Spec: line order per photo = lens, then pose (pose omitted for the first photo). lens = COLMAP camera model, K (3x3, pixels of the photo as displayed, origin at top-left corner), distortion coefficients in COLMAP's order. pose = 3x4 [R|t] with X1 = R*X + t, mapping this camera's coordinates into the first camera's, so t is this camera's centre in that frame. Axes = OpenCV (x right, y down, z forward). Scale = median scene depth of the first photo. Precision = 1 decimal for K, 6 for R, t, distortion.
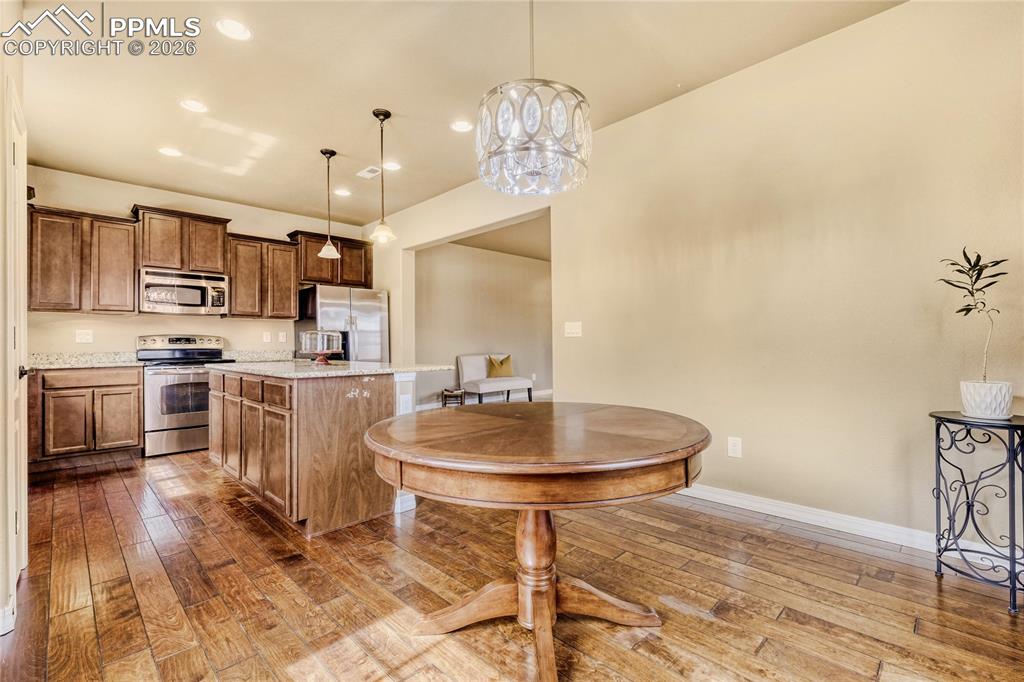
lens RADIAL K [[453.2, 0, 512.3], [0, 453.2, 341.5], [0, 0, 1]] dist [-0.003737, 0.000562]
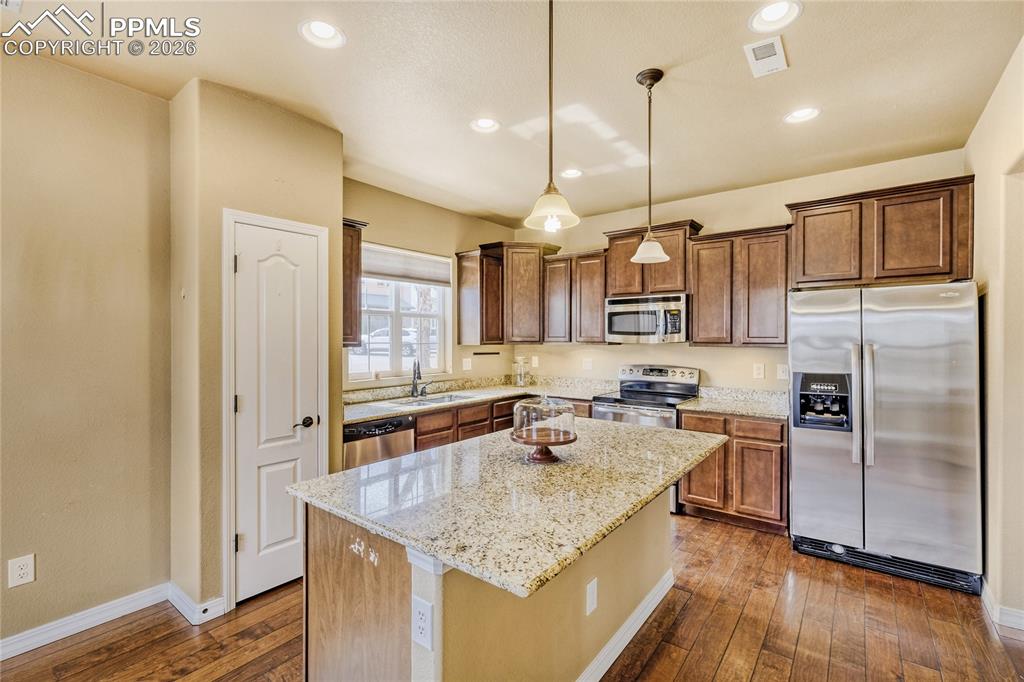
lens RADIAL K [[453.2, 0, 501.4], [0, 453.2, 337.7], [0, 0, 1]] dist [-0.003737, 0.000562]
pose [[0.113245, 0.006431, -0.993546, 0.123608], [0.004618, 0.999965, 0.006999, -0.082786], [0.993556, -0.005380, 0.113211, 0.654673]]
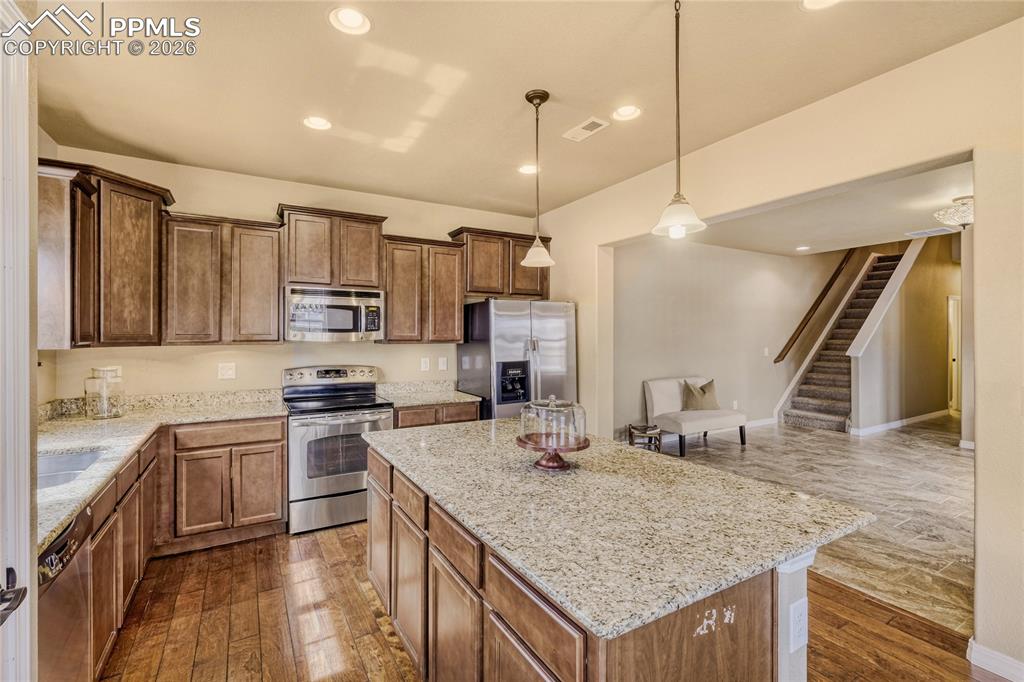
lens RADIAL K [[453.2, 0, 508.6], [0, 453.2, 337.5], [0, 0, 1]] dist [-0.003737, 0.000562]
pose [[0.966870, 0.007262, -0.255168, -0.247396], [-0.004500, 0.999925, 0.011407, -0.081930], [0.255231, -0.009881, 0.966830, 0.338312]]
